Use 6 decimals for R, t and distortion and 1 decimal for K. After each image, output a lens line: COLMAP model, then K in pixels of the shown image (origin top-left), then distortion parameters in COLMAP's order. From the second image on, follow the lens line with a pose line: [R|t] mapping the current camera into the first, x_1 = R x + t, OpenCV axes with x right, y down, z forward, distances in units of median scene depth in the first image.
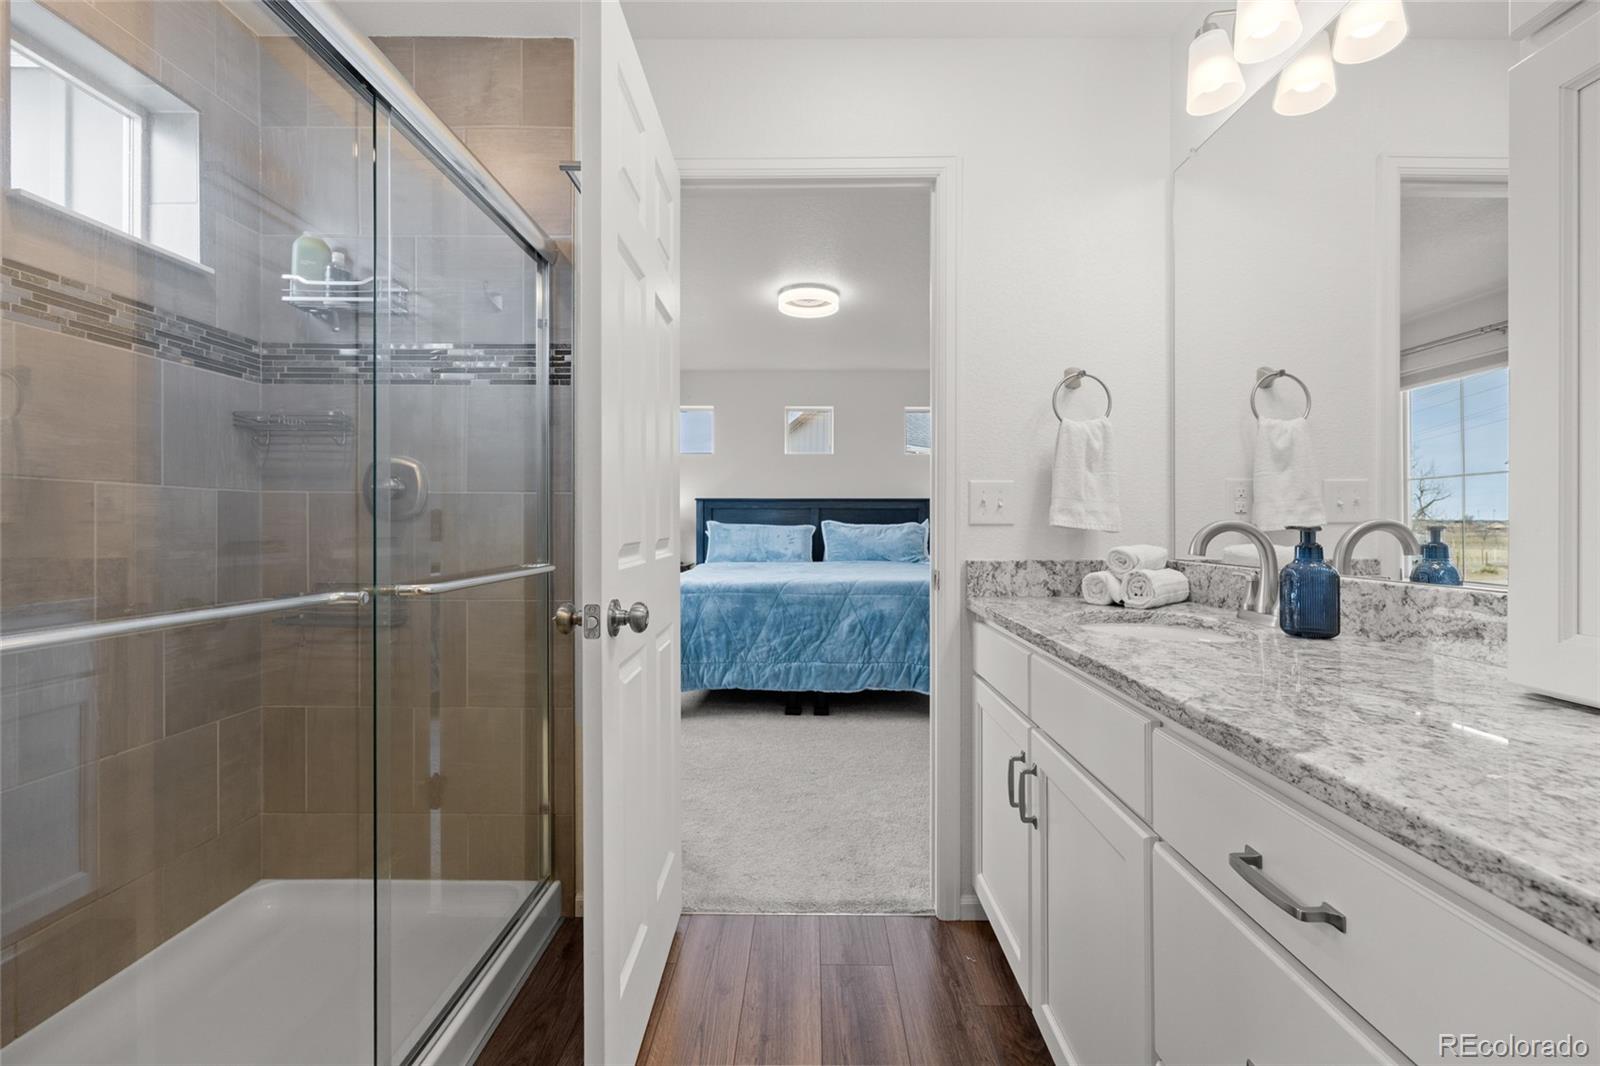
lens RADIAL K [[698.4, 0, 802.4], [0, 698.4, 526.8], [0, 0, 1]] dist [-0.000270, 0.000320]
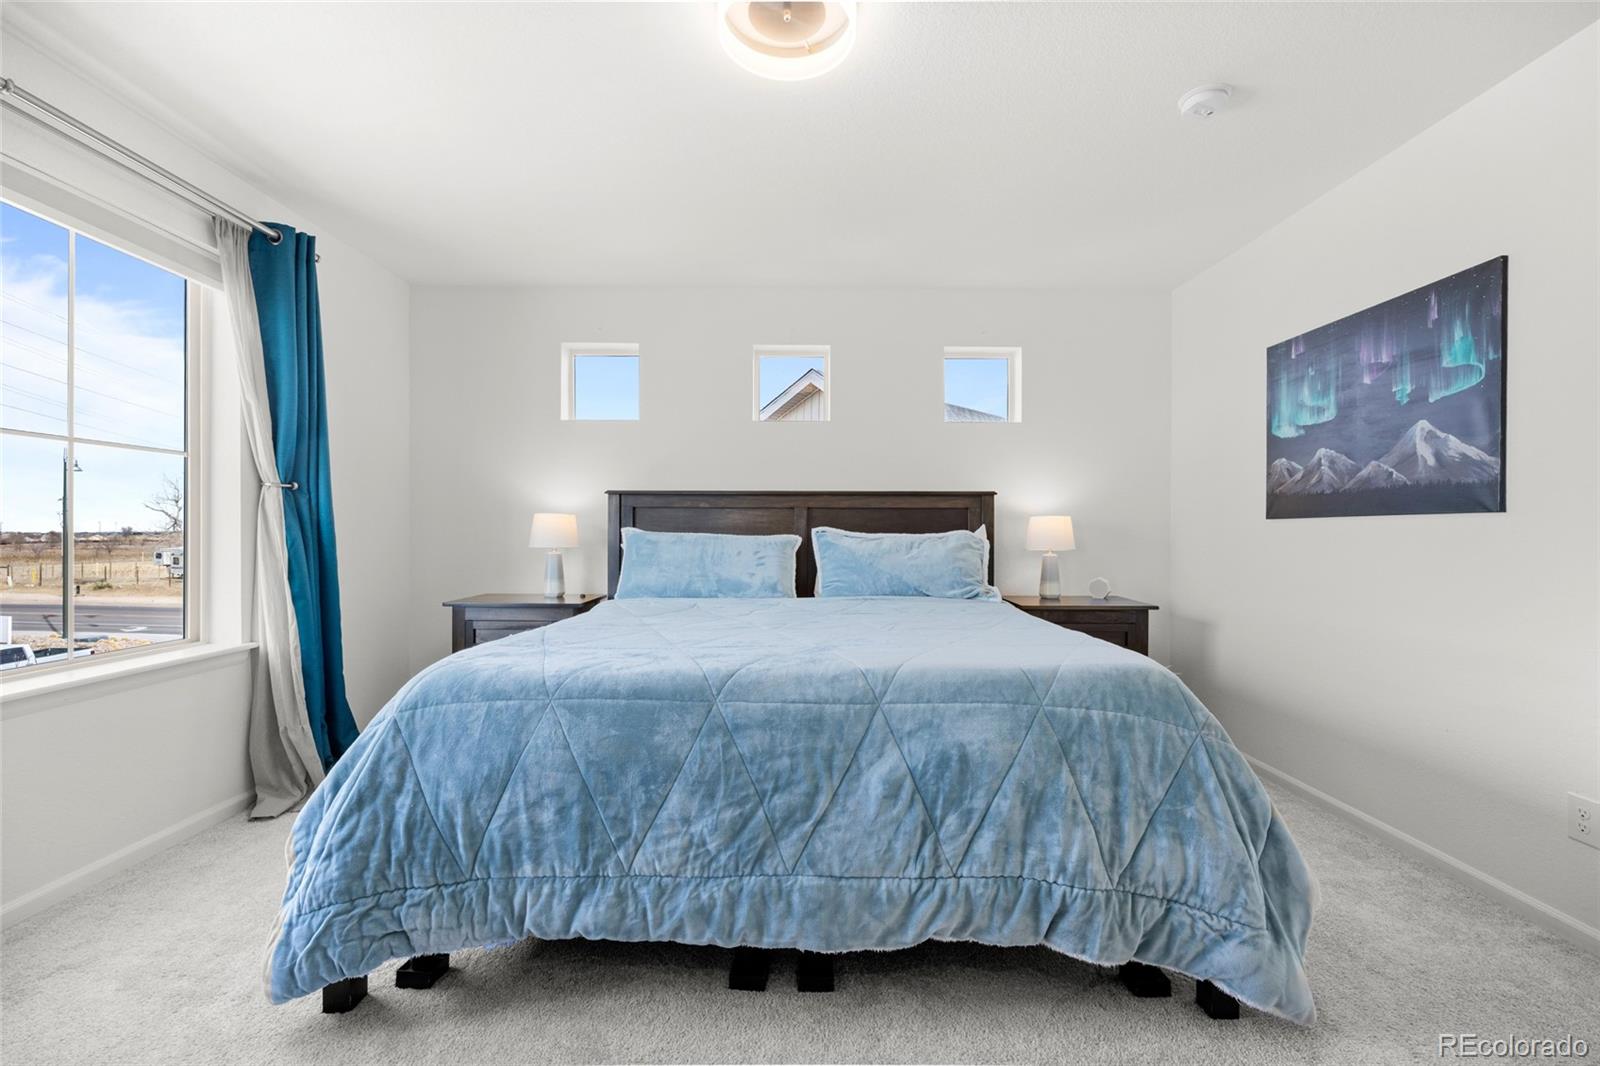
lens RADIAL K [[698.4, 0, 800.5], [0, 698.4, 530.5], [0, 0, 1]] dist [-0.000270, 0.000320]
pose [[0.999831, 0.001526, 0.018323, 0.009935], [-0.001413, 0.999980, -0.006172, -0.003250], [-0.018332, 0.006145, 0.999813, 0.589562]]
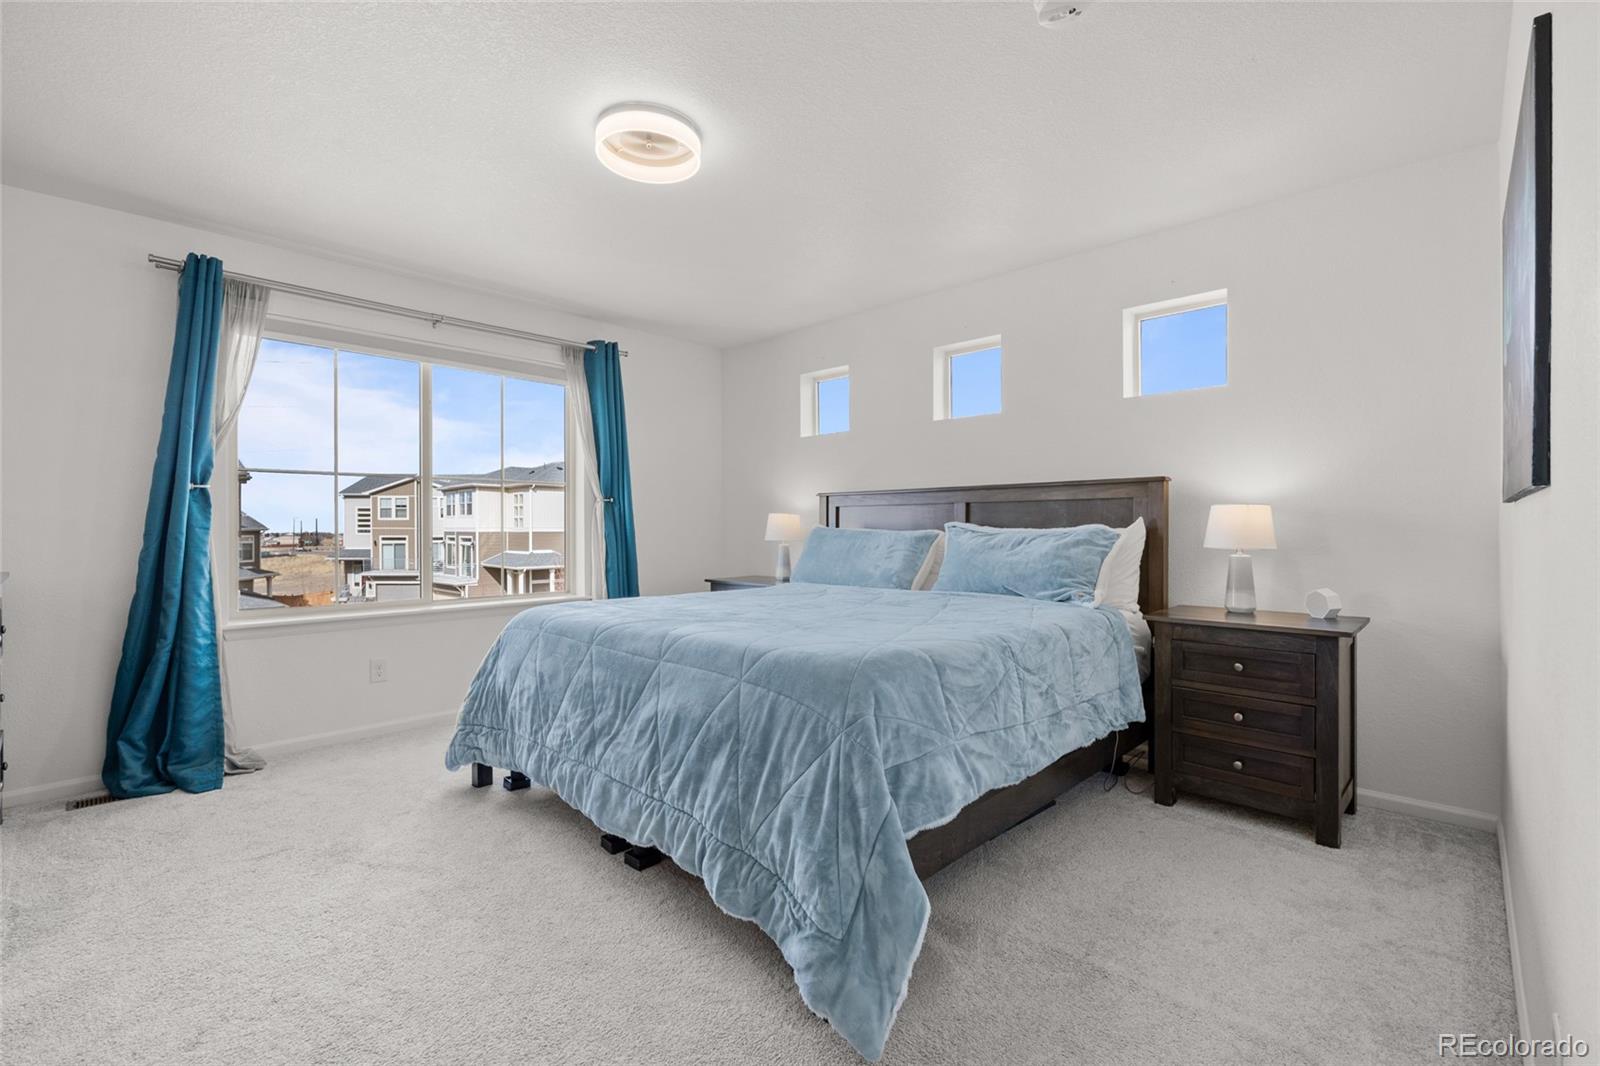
lens RADIAL K [[698.4, 0, 793.4], [0, 698.4, 529.7], [0, 0, 1]] dist [-0.000270, 0.000320]
pose [[0.727410, 0.000133, -0.686203, 0.522534], [0.002713, 0.999992, 0.003069, -0.006499], [0.686198, -0.004094, 0.727404, 0.685547]]
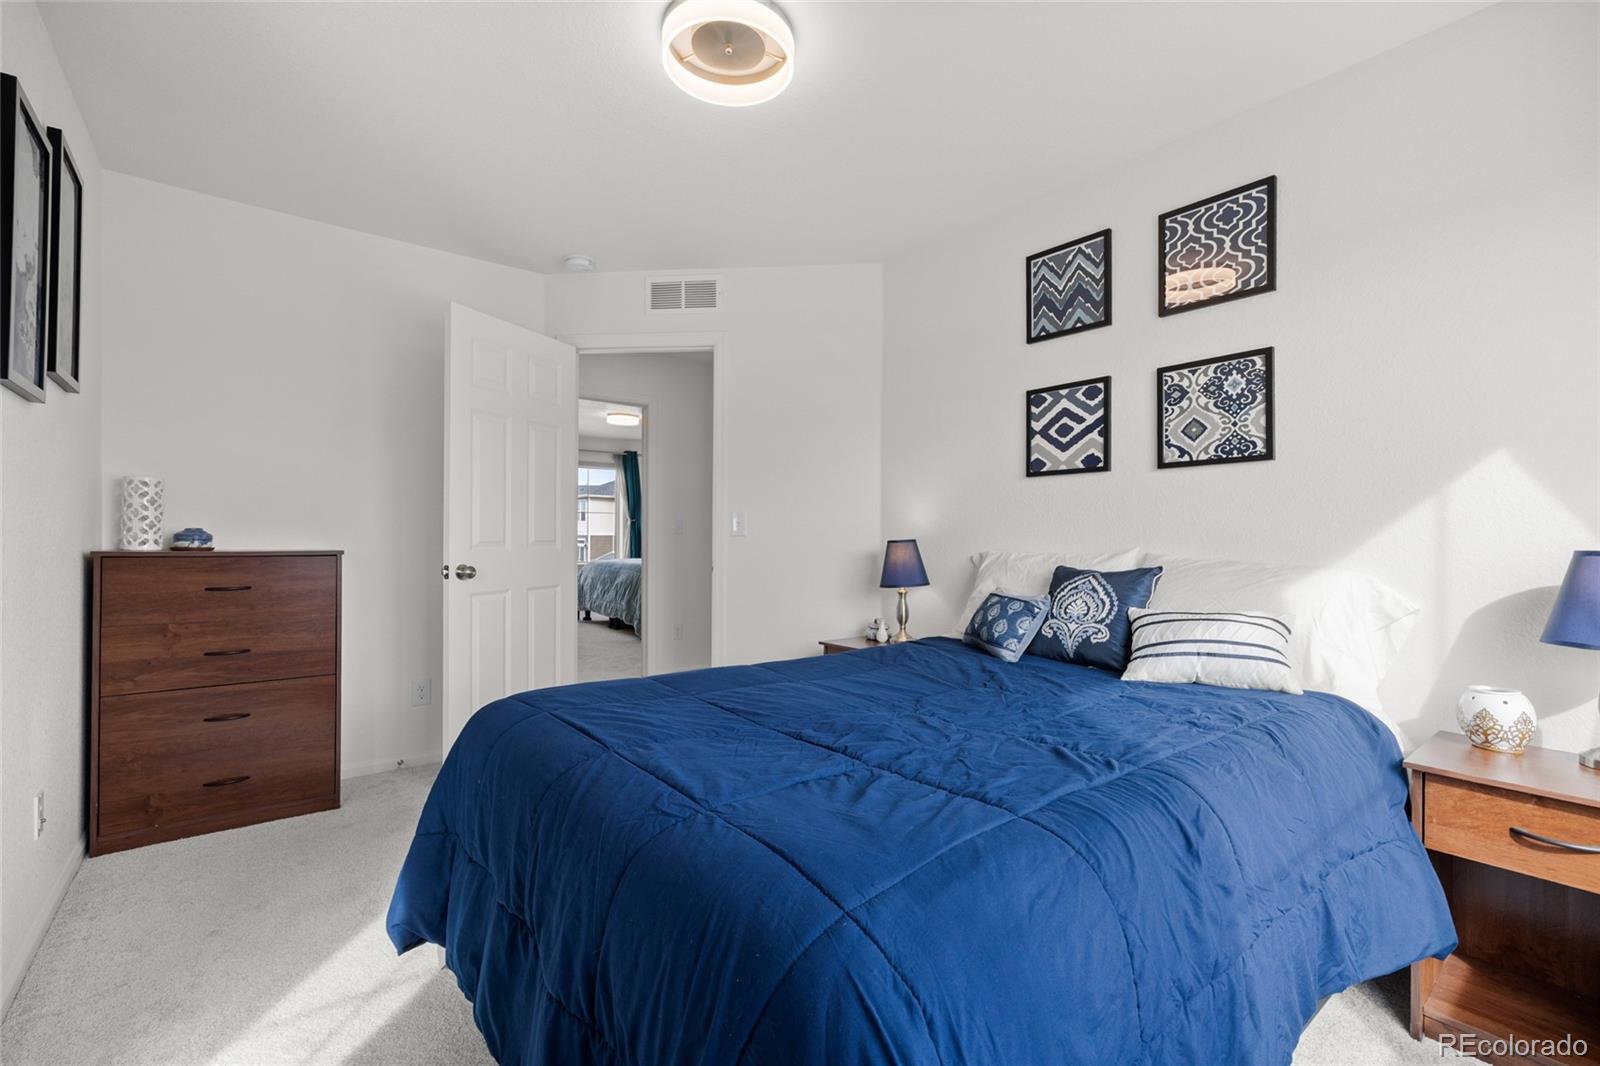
lens RADIAL K [[713.4, 0, 799.4], [0, 713.4, 531.4], [0, 0, 1]] dist [0.000259, 0.000715]
pose [[0.620670, 0.000643, -0.784072, 2.021029], [-0.004576, 0.999986, -0.002803, -0.004432], [0.784059, 0.005328, 0.620664, 0.136655]]
